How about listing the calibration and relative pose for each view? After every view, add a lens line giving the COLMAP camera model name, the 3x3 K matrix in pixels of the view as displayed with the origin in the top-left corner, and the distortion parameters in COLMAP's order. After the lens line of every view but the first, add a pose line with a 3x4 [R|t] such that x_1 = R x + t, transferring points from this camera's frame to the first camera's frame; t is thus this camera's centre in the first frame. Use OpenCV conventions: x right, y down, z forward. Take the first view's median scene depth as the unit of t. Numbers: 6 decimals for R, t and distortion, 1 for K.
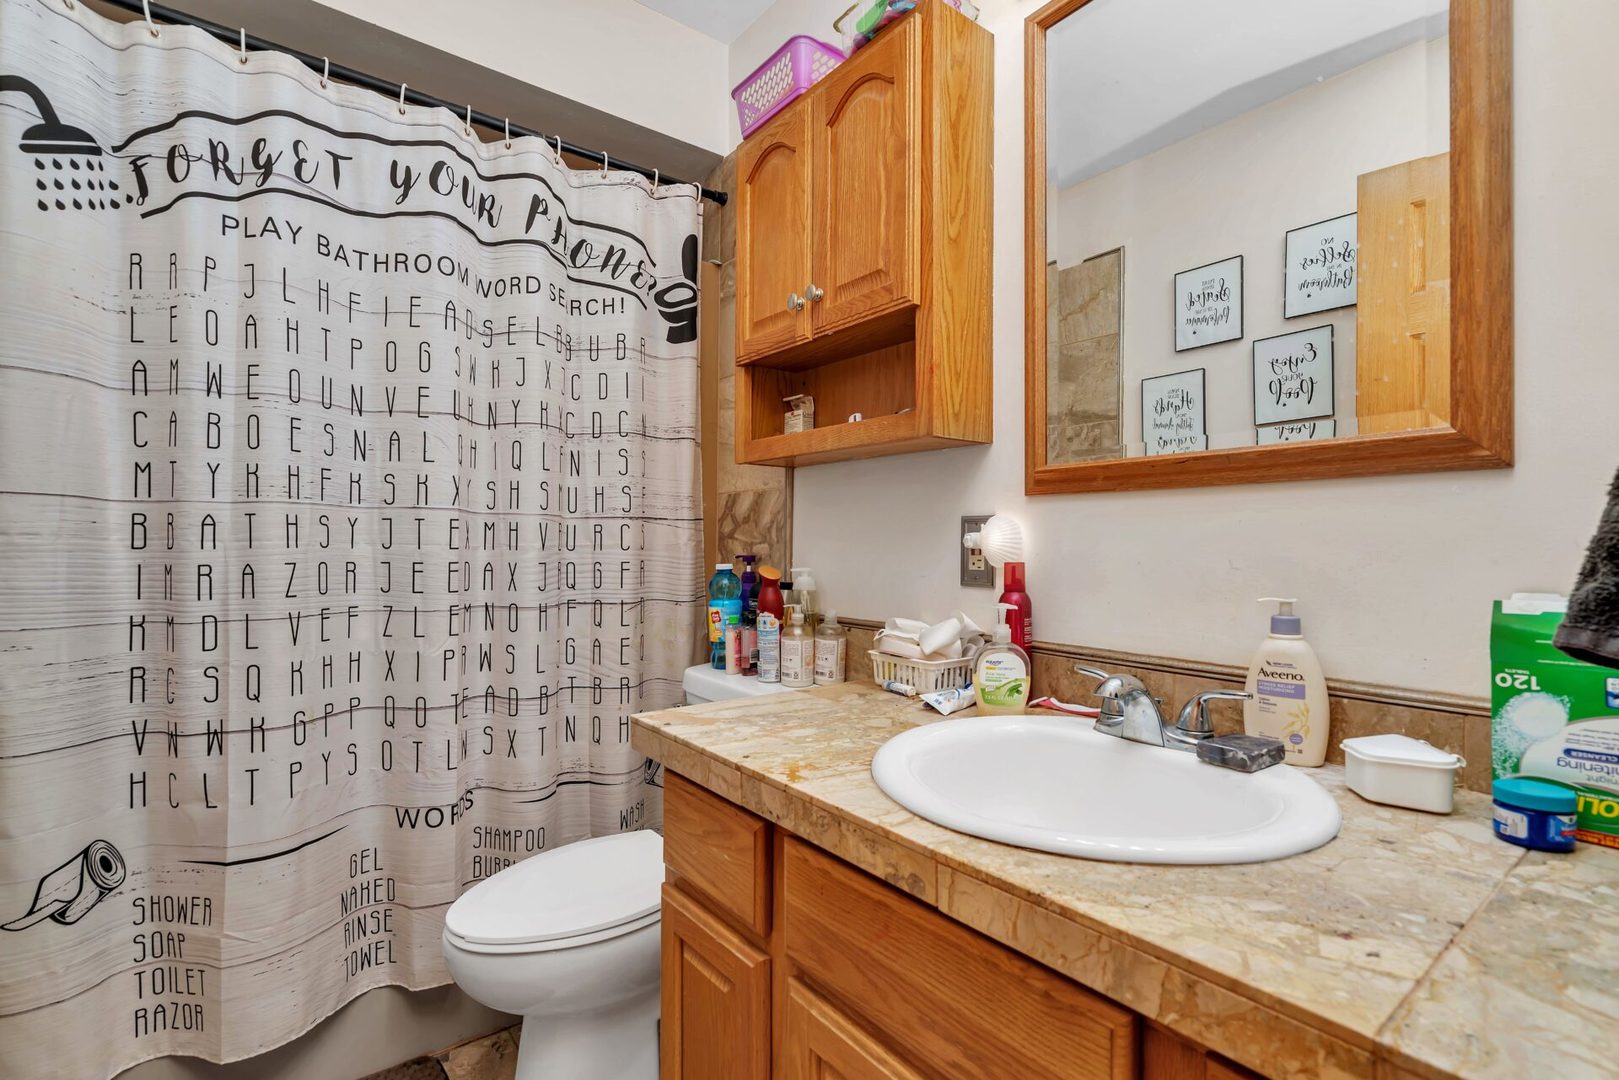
lens RADIAL K [[759.9, 0, 807.1], [0, 759.9, 537.1], [0, 0, 1]] dist [-0.005901, 0.003869]
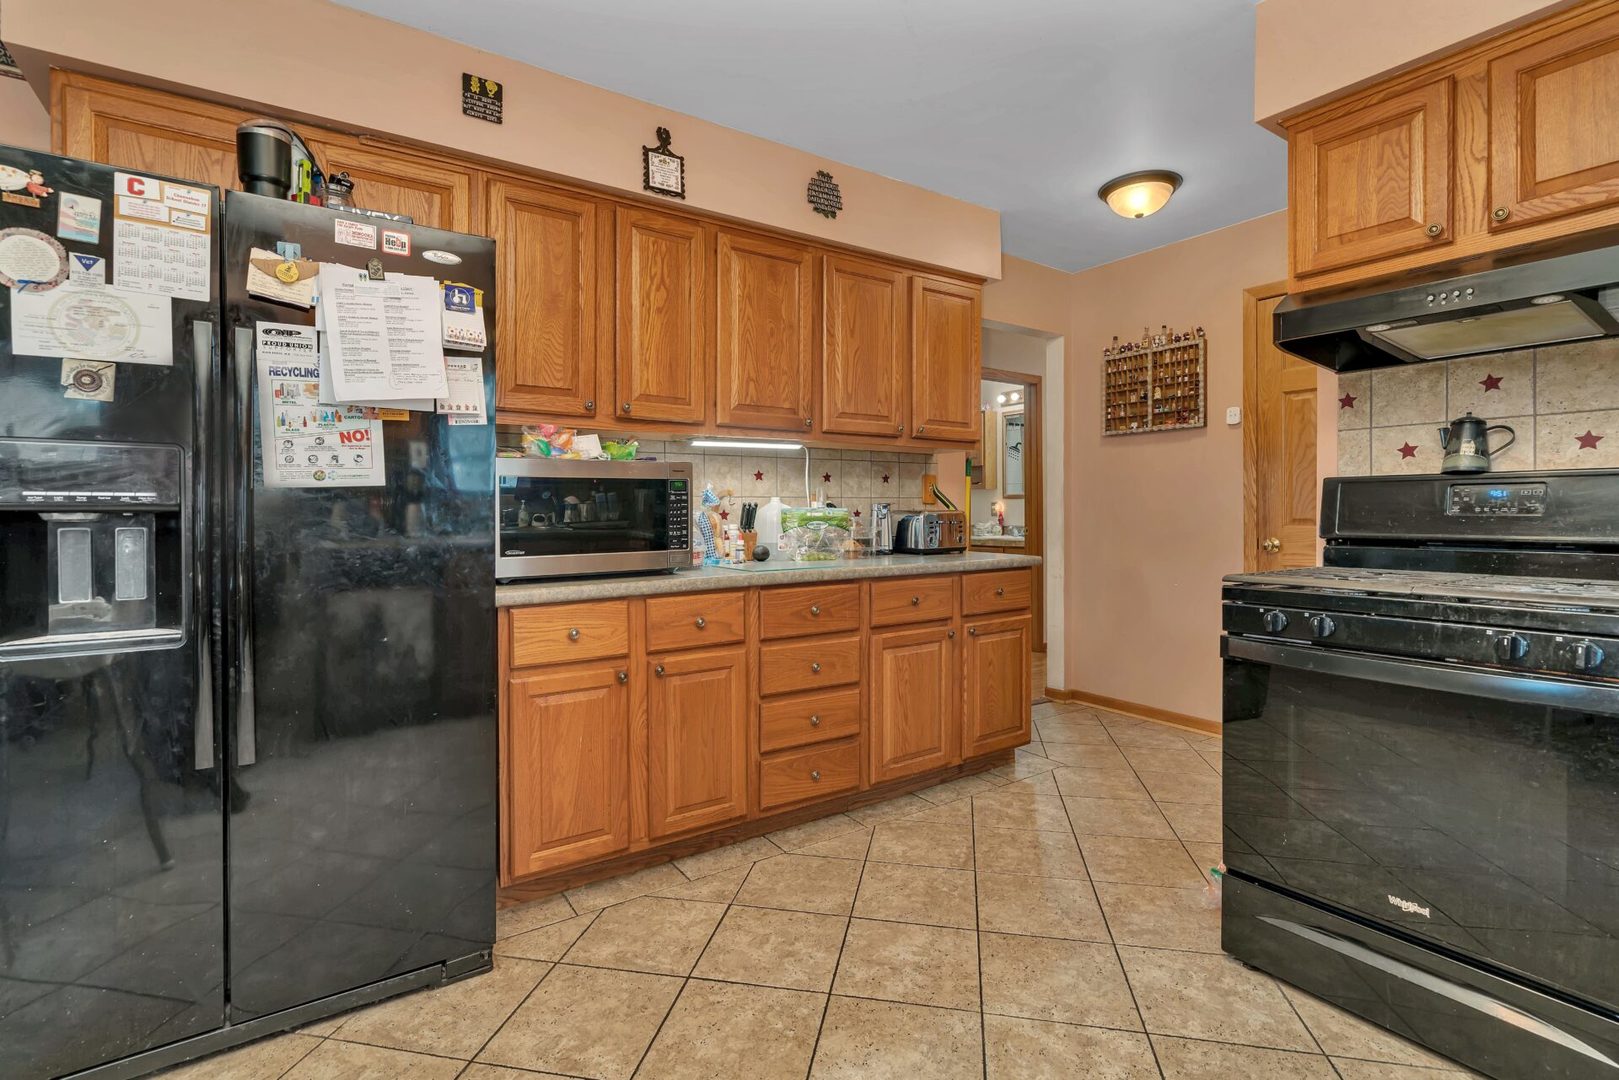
lens RADIAL K [[759.9, 0, 803.3], [0, 759.9, 514.6], [0, 0, 1]] dist [-0.005901, 0.003869]
pose [[0.997781, -0.006693, -0.066246, -0.786014], [0.007148, 0.999952, 0.006628, 0.008902], [0.066199, -0.007087, 0.997781, -4.564650]]
